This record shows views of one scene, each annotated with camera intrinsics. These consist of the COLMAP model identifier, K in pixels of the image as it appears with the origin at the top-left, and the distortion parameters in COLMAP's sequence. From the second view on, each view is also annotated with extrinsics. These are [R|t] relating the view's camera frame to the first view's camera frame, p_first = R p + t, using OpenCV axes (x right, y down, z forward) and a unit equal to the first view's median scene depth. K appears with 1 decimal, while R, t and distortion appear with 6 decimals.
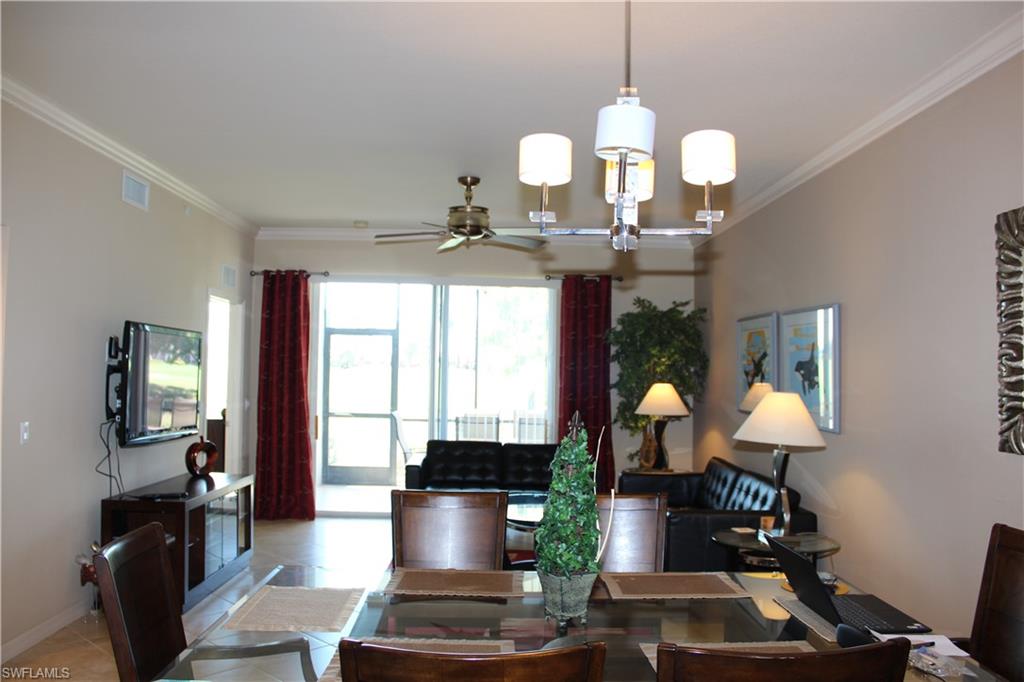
lens RADIAL K [[847.2, 0, 514.7], [0, 847.2, 339.7], [0, 0, 1]] dist [-0.176246, 0.170652]
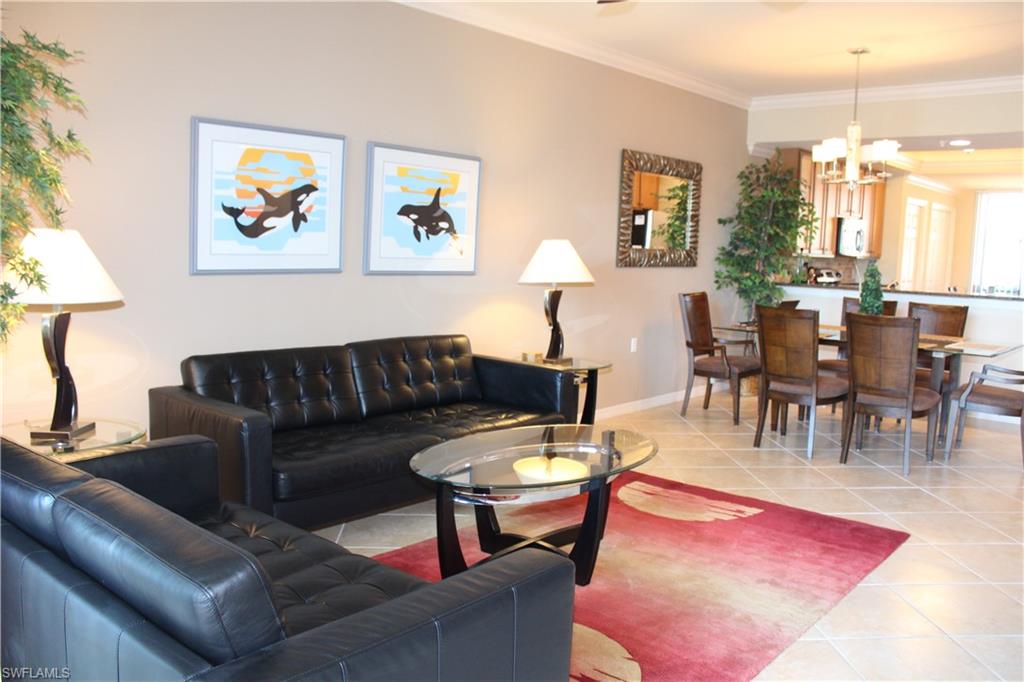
lens RADIAL K [[847.2, 0, 514.7], [0, 847.2, 339.7], [0, 0, 1]] dist [-0.176246, 0.170652]
pose [[-0.731415, -0.133894, 0.668659, -0.253625], [-0.079669, 0.990598, 0.111213, 0.040287], [-0.677263, 0.028071, -0.735205, 1.063823]]
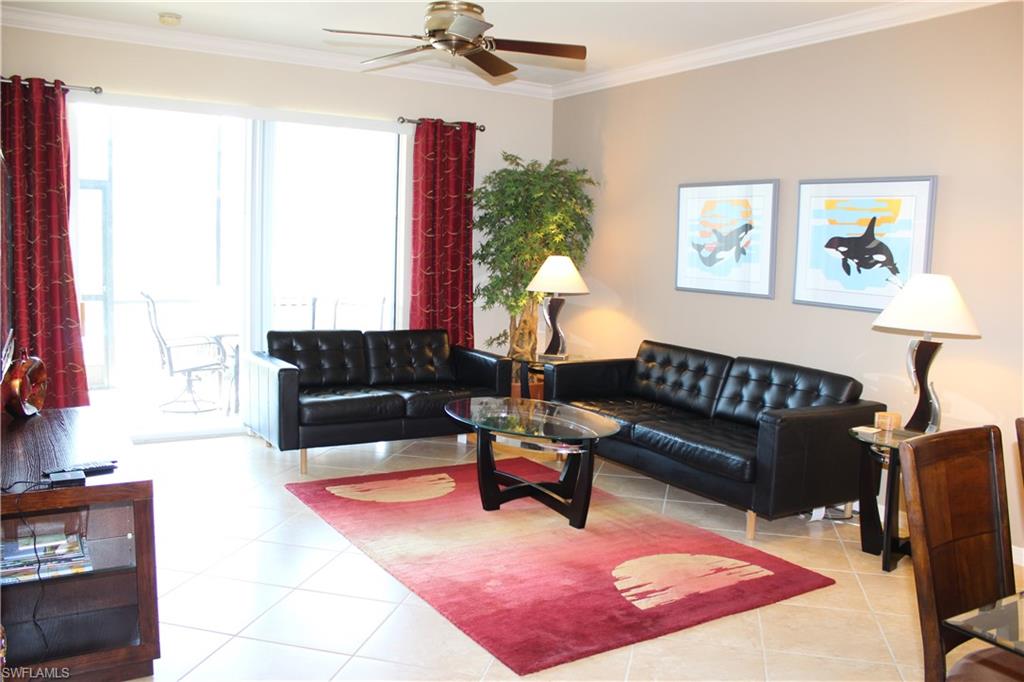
lens RADIAL K [[847.2, 0, 514.7], [0, 847.2, 339.7], [0, 0, 1]] dist [-0.176246, 0.170652]
pose [[0.863938, -0.044705, 0.501610, -0.276092], [-0.035069, 0.988294, 0.148479, 0.009982], [-0.502376, -0.145868, 0.852257, 0.260314]]
